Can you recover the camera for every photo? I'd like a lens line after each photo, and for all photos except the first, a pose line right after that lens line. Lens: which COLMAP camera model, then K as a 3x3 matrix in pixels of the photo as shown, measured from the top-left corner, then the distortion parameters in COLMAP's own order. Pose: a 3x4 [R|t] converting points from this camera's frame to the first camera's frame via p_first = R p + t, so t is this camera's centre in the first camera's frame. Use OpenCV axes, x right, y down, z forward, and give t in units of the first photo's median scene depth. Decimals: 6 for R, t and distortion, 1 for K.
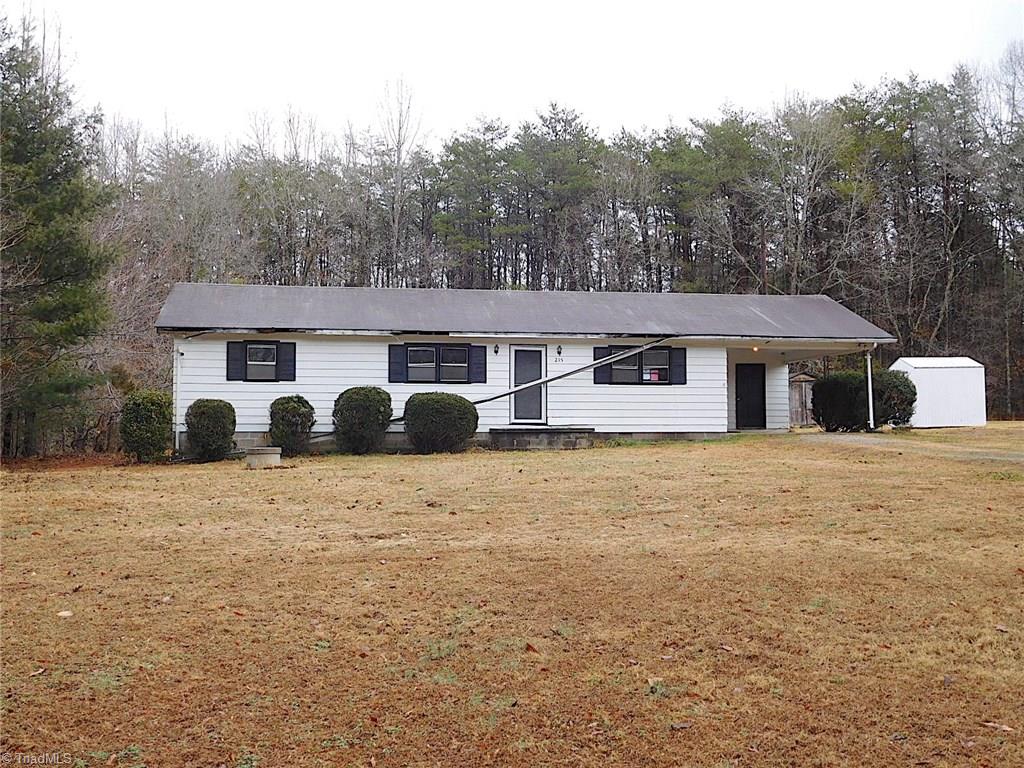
lens RADIAL K [[1186.8, 0, 512.0], [0, 1186.8, 384.0], [0, 0, 1]] dist [0.006850, 0.008713]
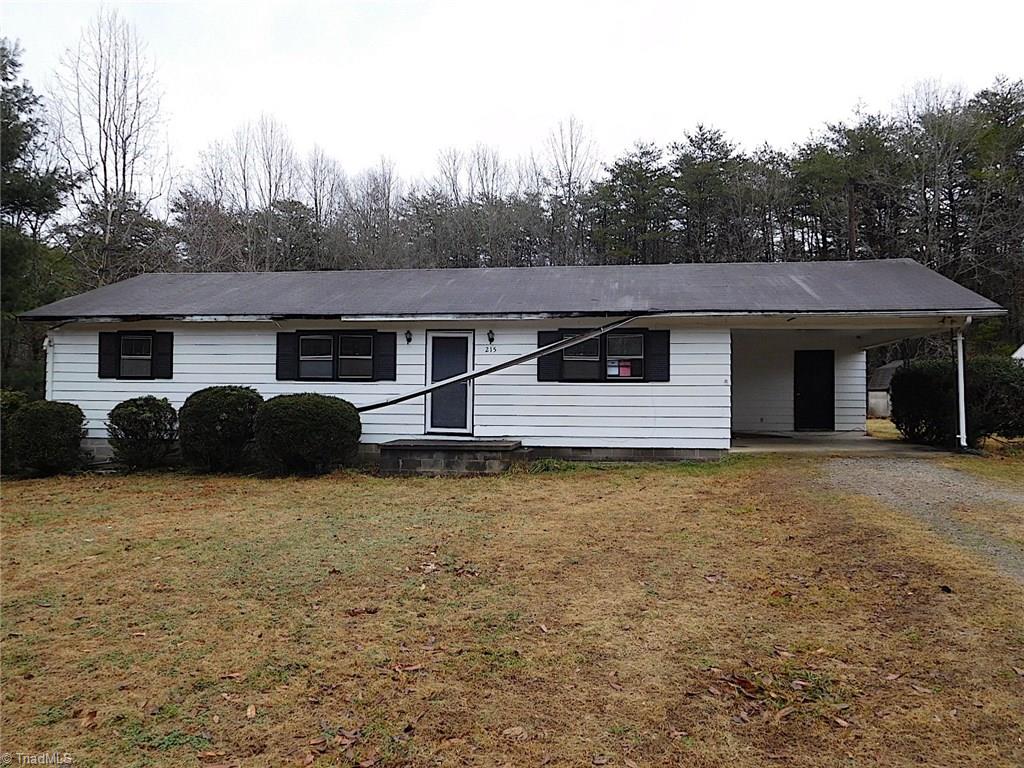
lens RADIAL K [[779.2, 0, 512.0], [0, 779.2, 384.0], [0, 0, 1]] dist [0.002809, -0.000687]
pose [[0.956806, 0.000308, -0.290726, 0.195967], [0.006519, 0.999725, 0.022514, -0.009330], [0.290653, -0.023436, 0.956541, 0.531212]]
